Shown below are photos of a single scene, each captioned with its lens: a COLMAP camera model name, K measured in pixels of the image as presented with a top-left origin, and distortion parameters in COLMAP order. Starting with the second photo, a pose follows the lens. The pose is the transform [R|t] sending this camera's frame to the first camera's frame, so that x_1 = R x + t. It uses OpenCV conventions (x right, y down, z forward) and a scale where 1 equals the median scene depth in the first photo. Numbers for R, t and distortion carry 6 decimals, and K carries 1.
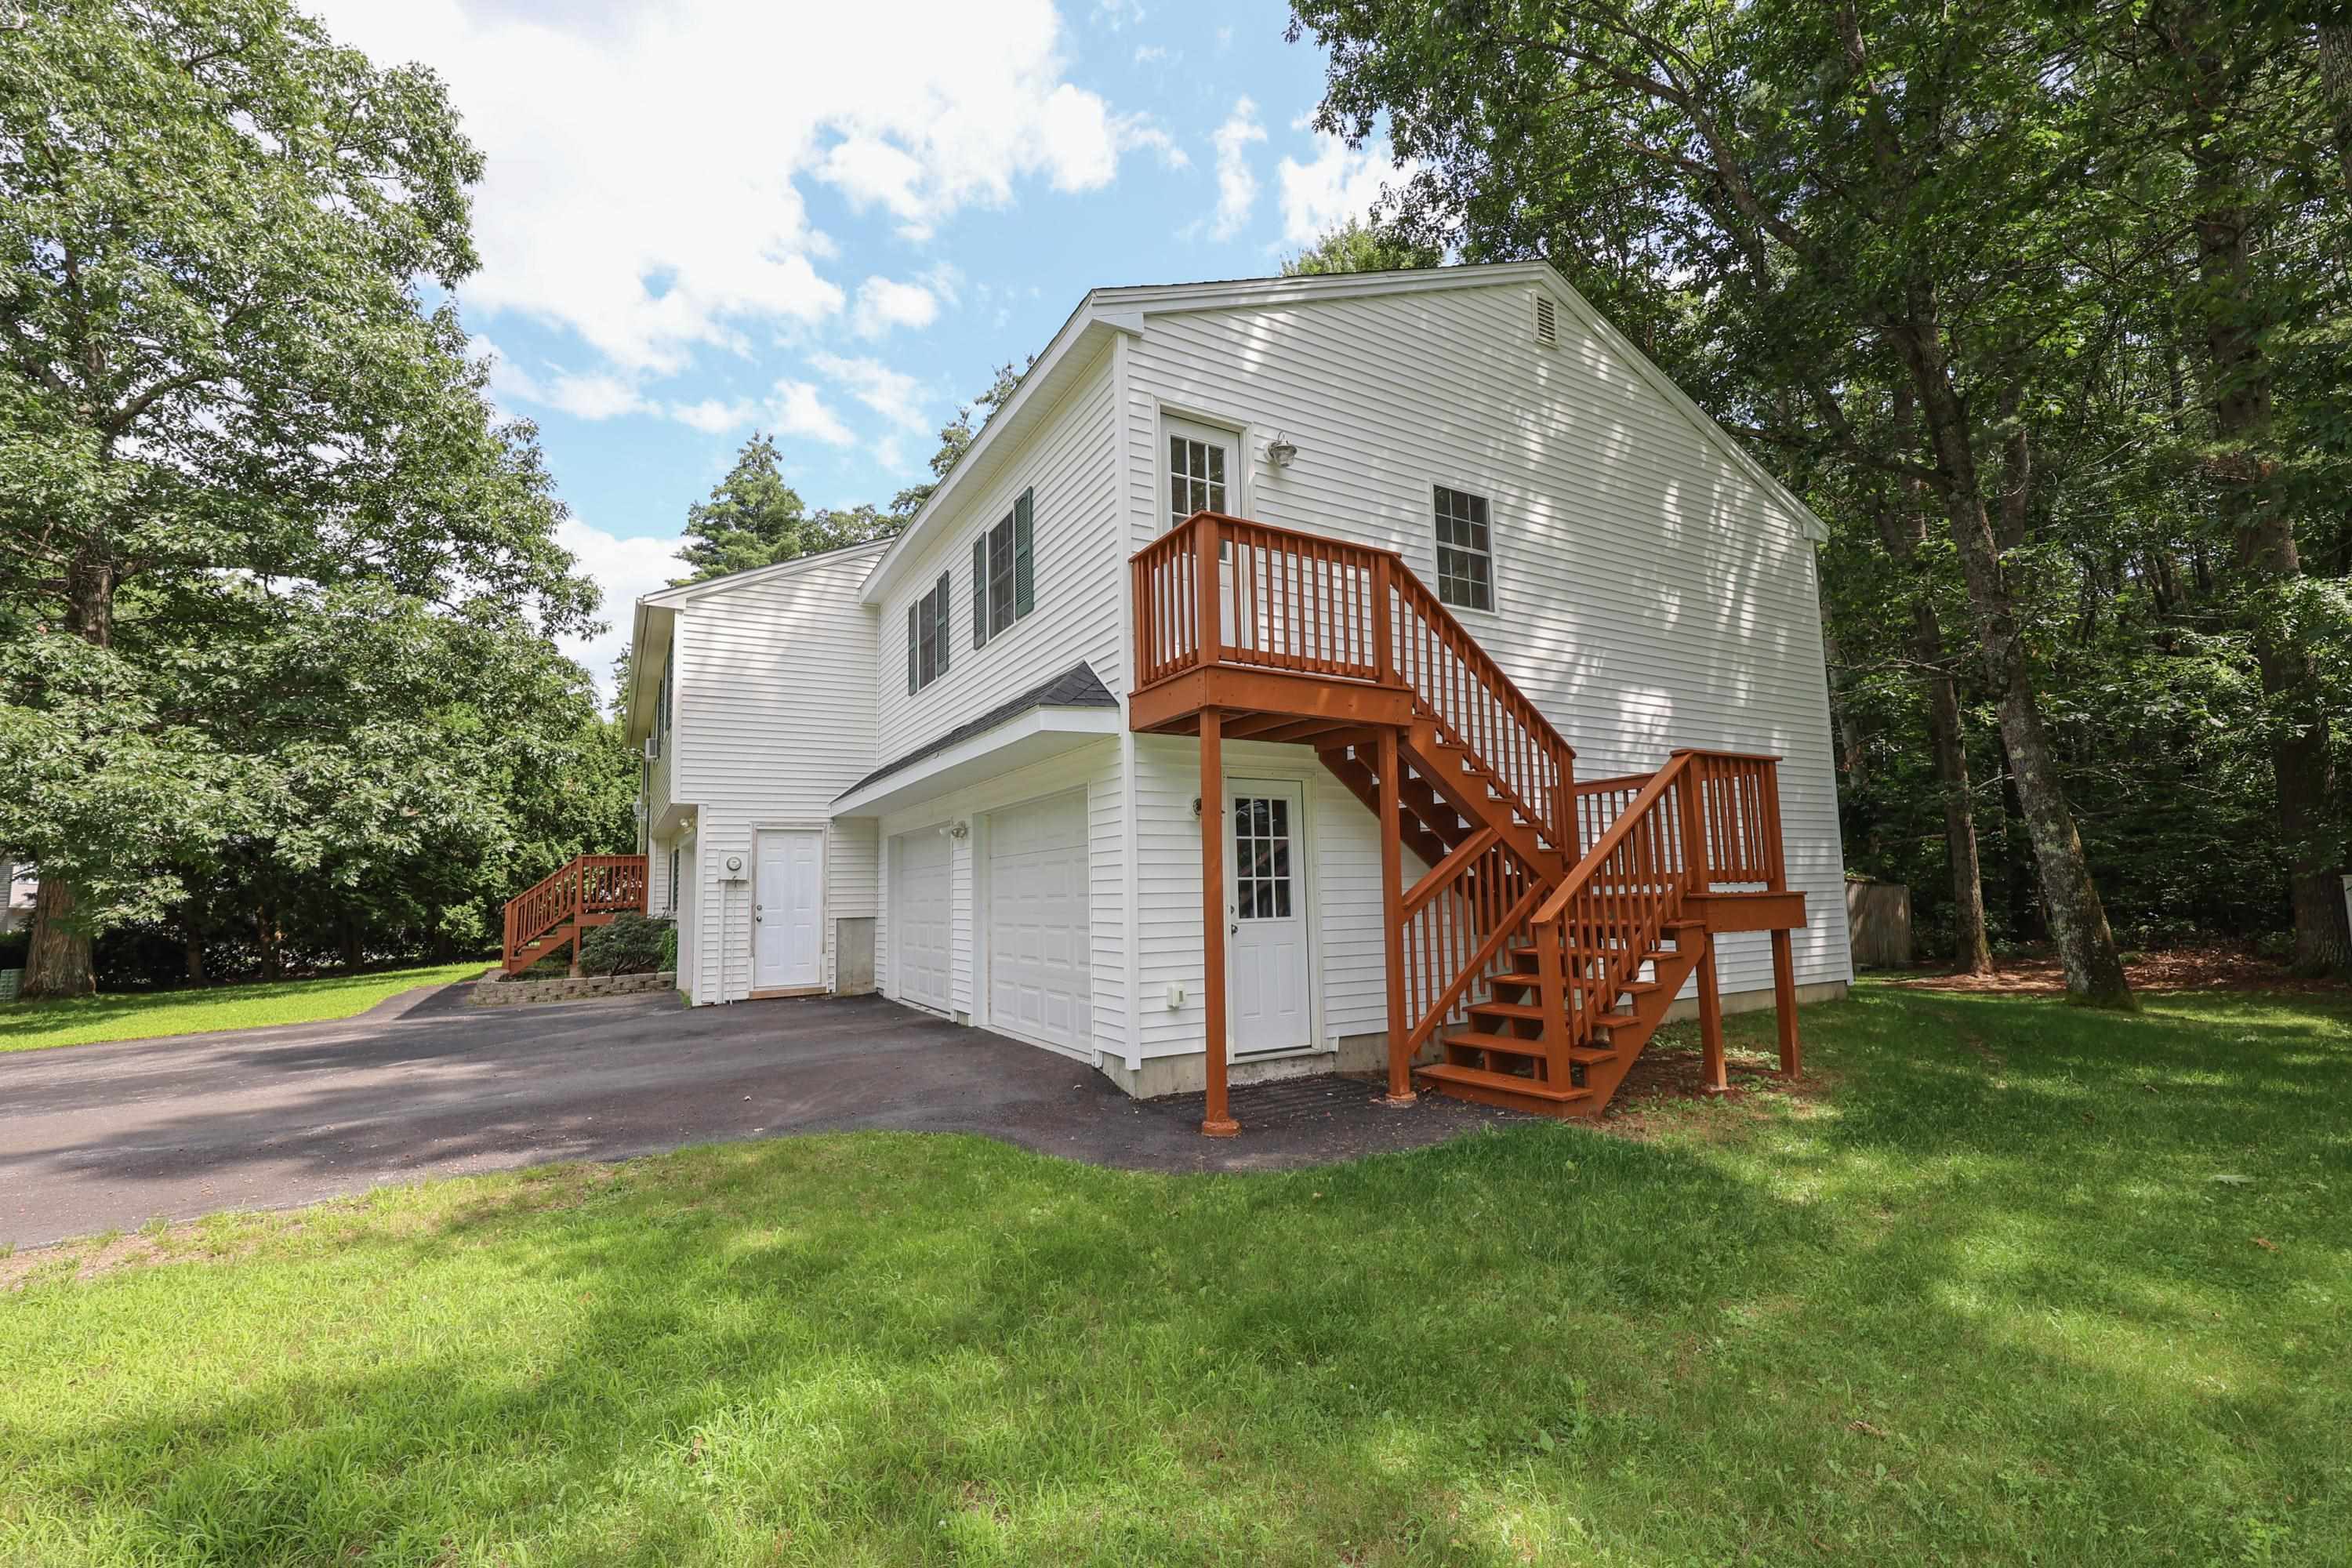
lens RADIAL K [[958.5, 0, 1170.5], [0, 958.5, 788.5], [0, 0, 1]] dist [0.002951, 0.000038]
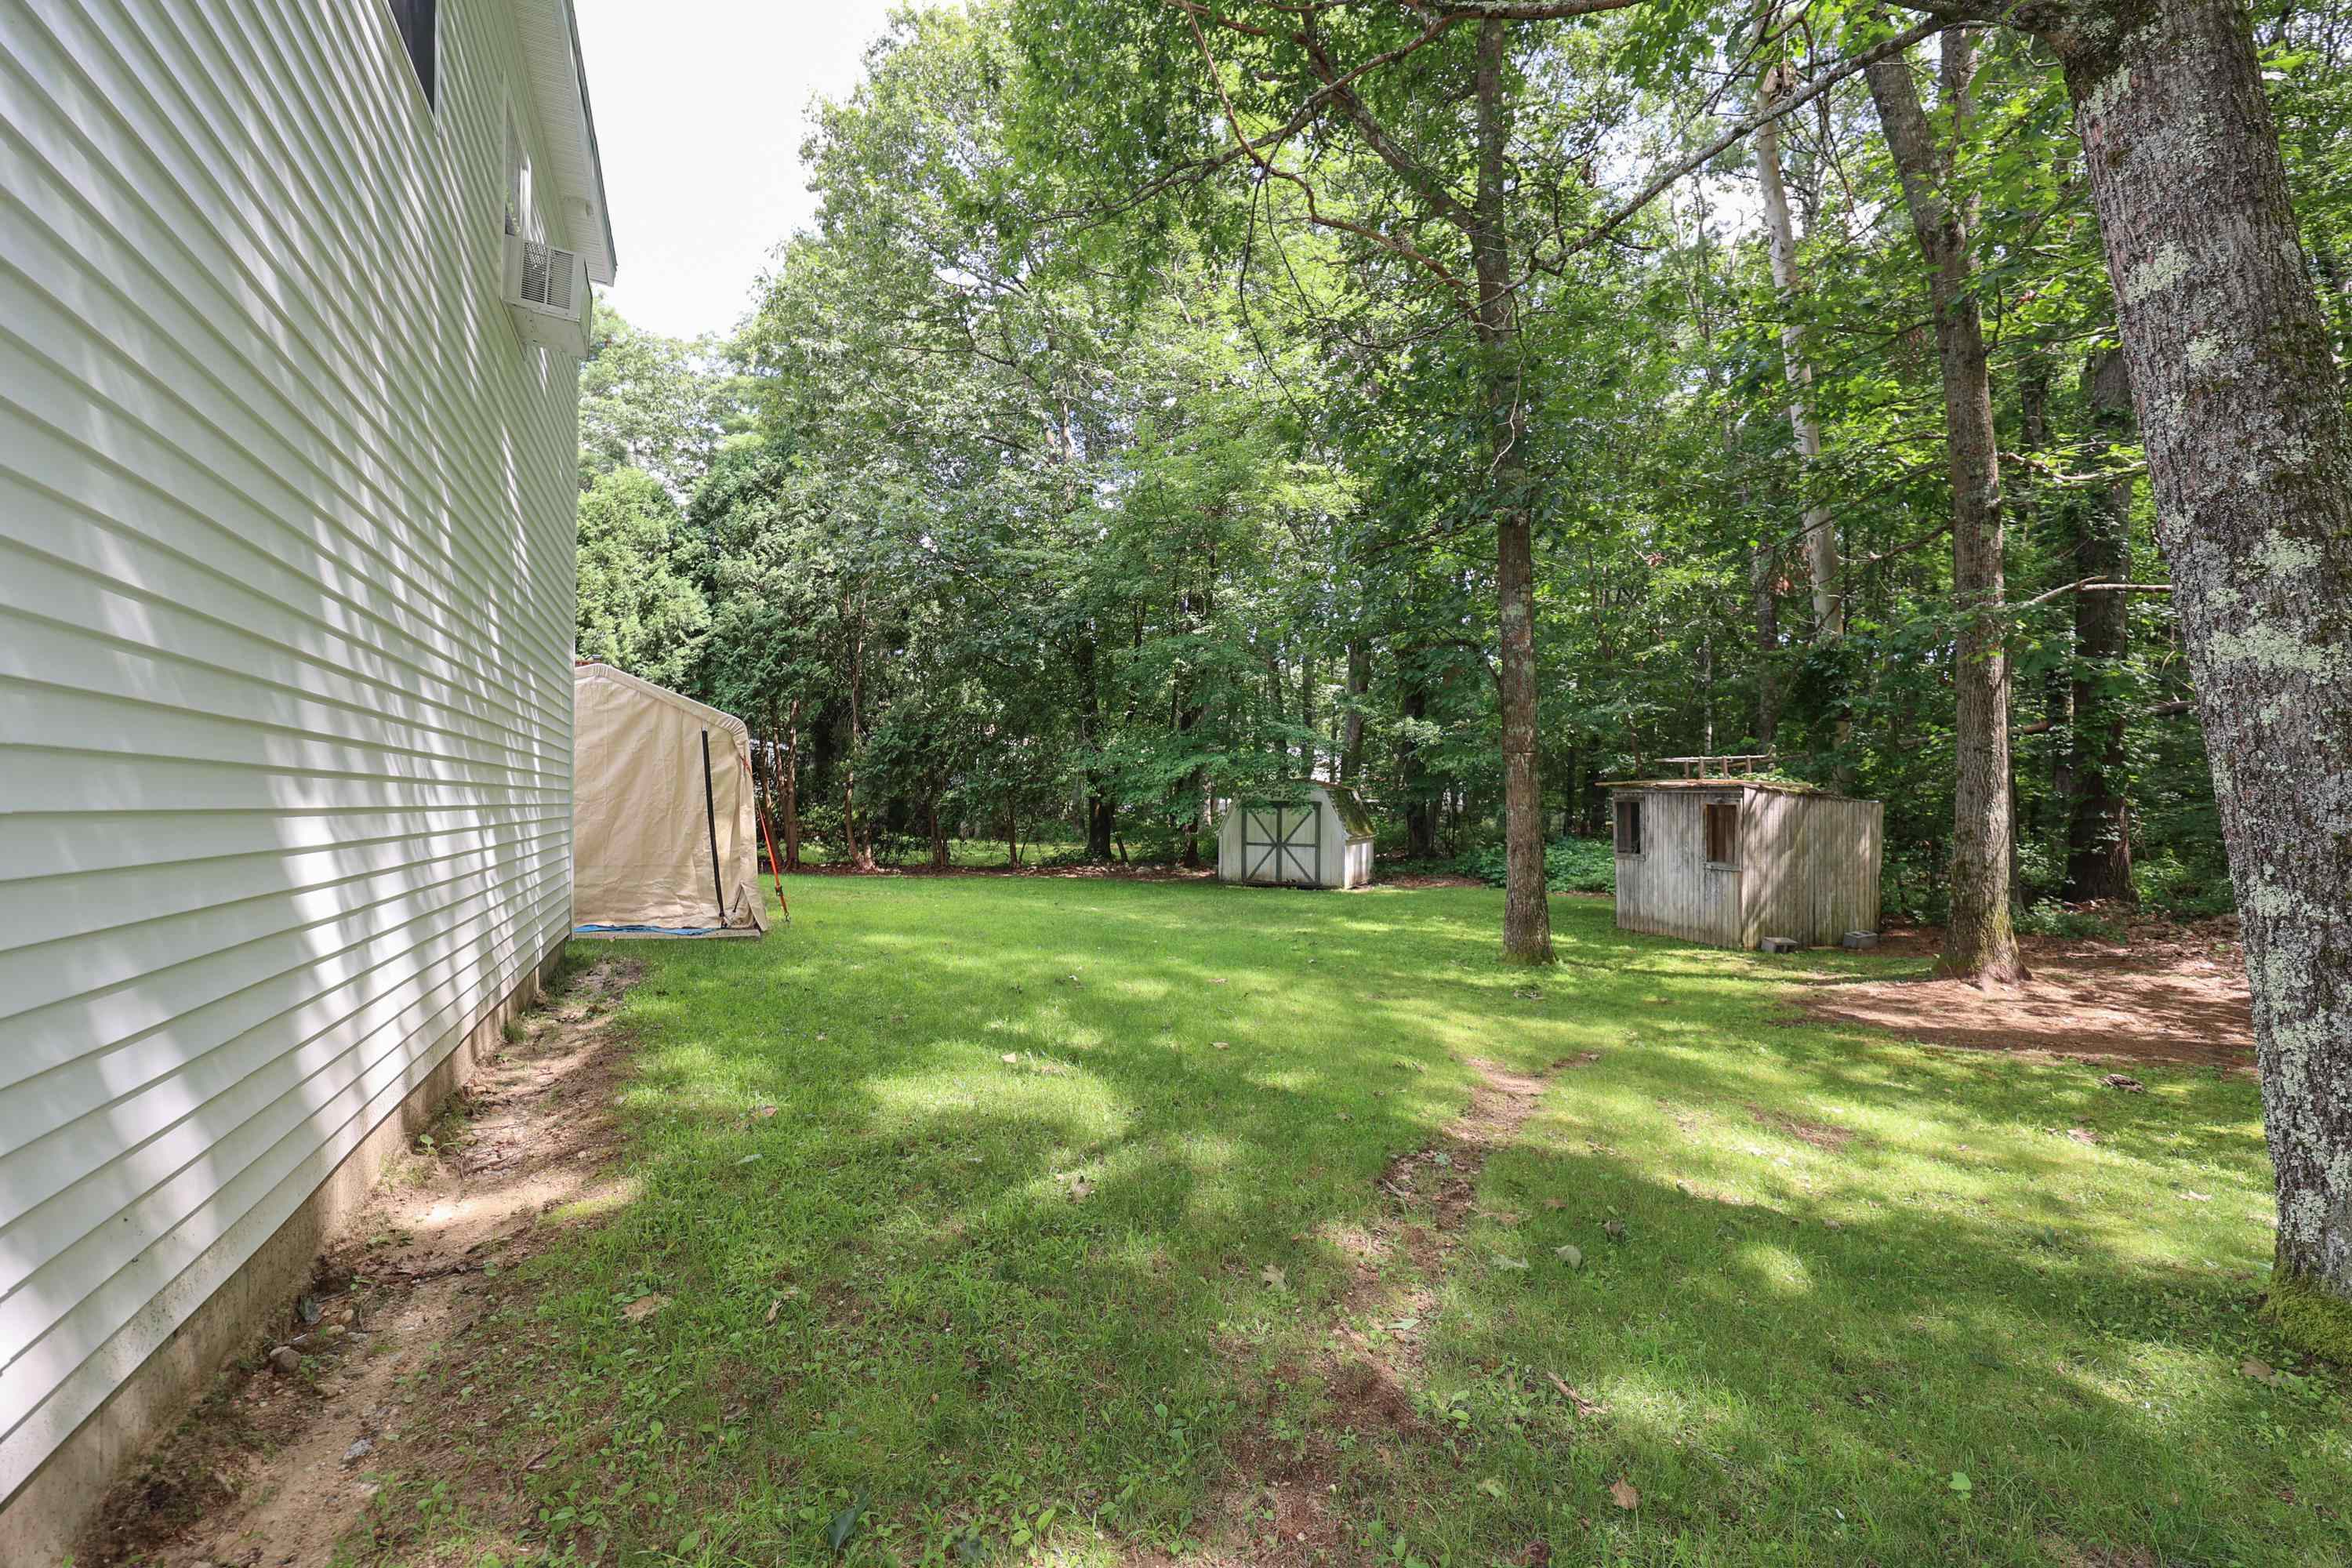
lens RADIAL K [[958.5, 0, 1170.5], [0, 958.5, 788.5], [0, 0, 1]] dist [0.002951, 0.000038]
pose [[0.999467, 0.004874, -0.032275, 0.433287], [-0.001851, 0.995662, 0.093029, 0.049830], [0.032588, -0.092919, 0.995140, 0.498880]]
